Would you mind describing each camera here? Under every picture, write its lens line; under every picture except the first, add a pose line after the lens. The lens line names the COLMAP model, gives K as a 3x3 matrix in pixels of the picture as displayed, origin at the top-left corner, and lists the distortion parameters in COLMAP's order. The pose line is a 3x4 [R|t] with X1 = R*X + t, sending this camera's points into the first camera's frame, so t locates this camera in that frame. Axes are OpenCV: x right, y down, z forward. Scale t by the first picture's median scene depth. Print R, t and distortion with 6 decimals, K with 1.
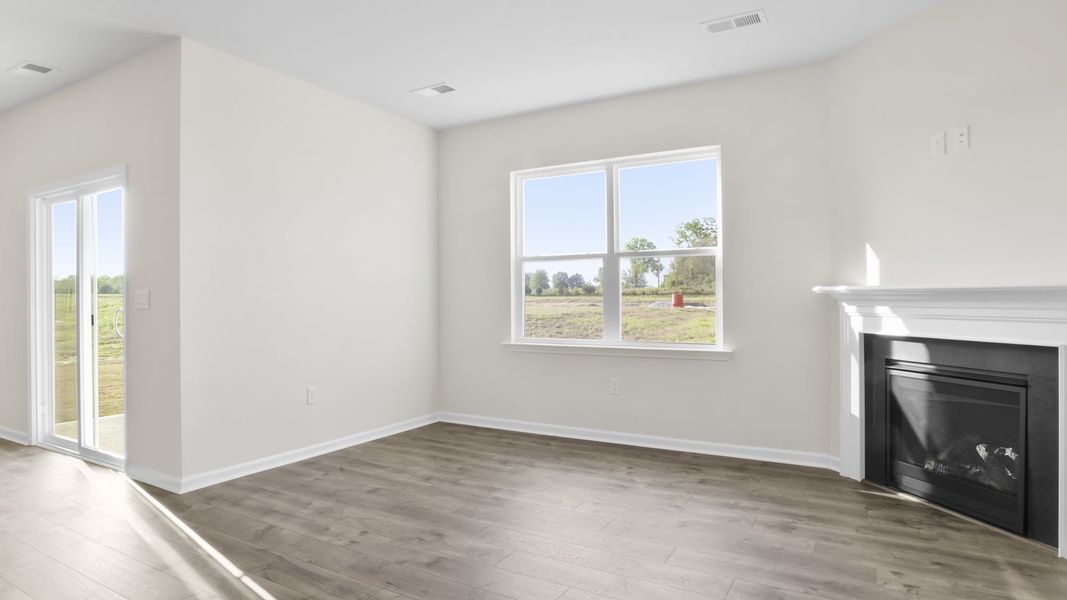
lens RADIAL K [[616.1, 0, 534.9], [0, 616.1, 294.6], [0, 0, 1]] dist [-0.004845, 0.000810]
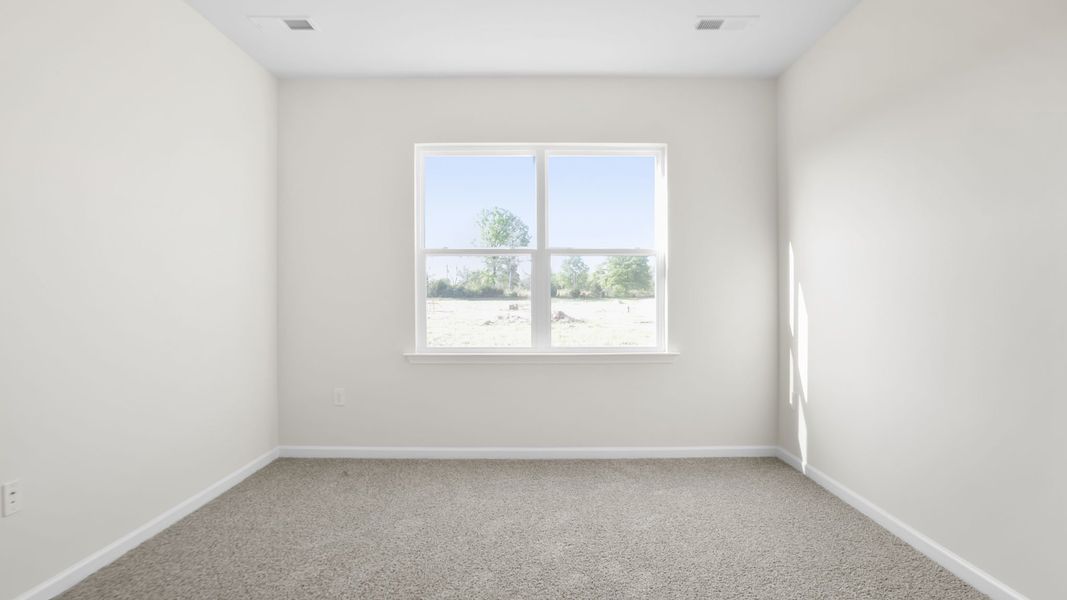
lens RADIAL K [[616.1, 0, 534.9], [0, 616.1, 294.6], [0, 0, 1]] dist [-0.004845, 0.000810]
pose [[0.864522, 0.004926, 0.502571, -0.445919], [-0.007517, 0.999967, 0.003130, -0.004492], [-0.502539, -0.006484, 0.864530, 0.307985]]
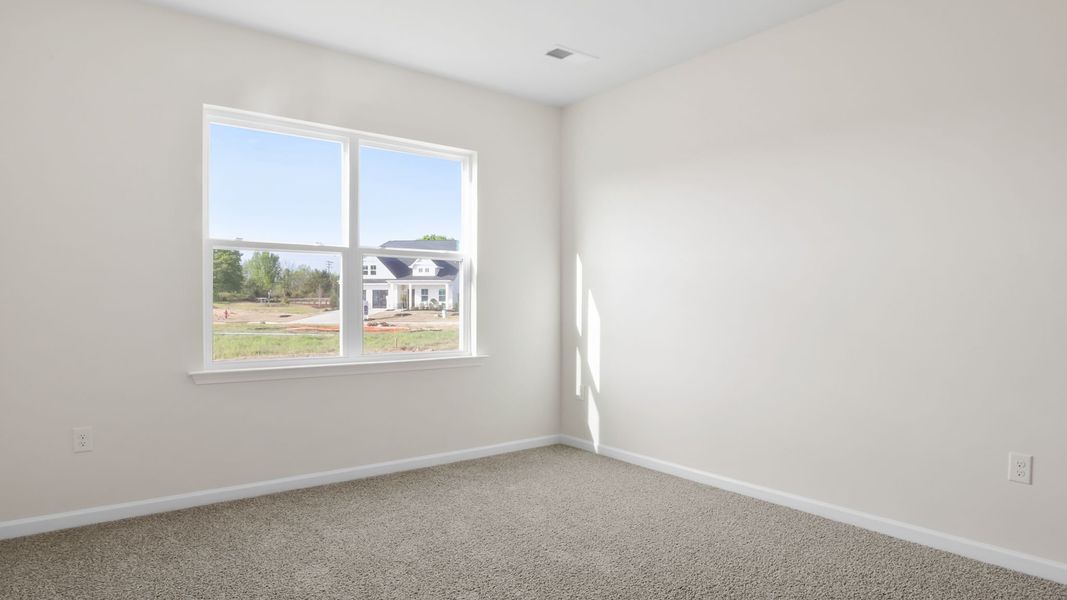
lens RADIAL K [[640.1, 0, 533.5], [0, 640.1, 300.0], [0, 0, 1]] dist [0.003307, 0.001523]
pose [[0.382478, 0.008986, 0.923921, -0.749792], [-0.016297, 0.999863, -0.002978, 0.001362], [-0.923821, -0.013918, 0.382572, 0.612791]]
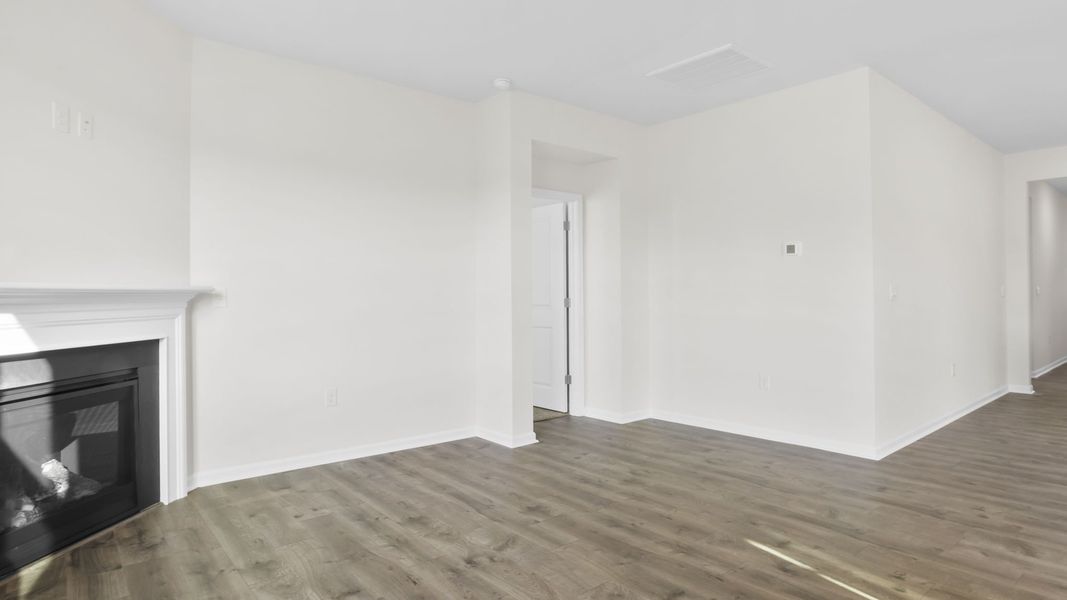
lens RADIAL K [[616.1, 0, 534.9], [0, 616.1, 294.6], [0, 0, 1]] dist [-0.004845, 0.000810]
pose [[-0.942966, 0.010988, 0.332707, -0.203741], [0.011344, 0.999935, -0.000873, 0.005009], [-0.332695, 0.002951, -0.943030, 1.407063]]
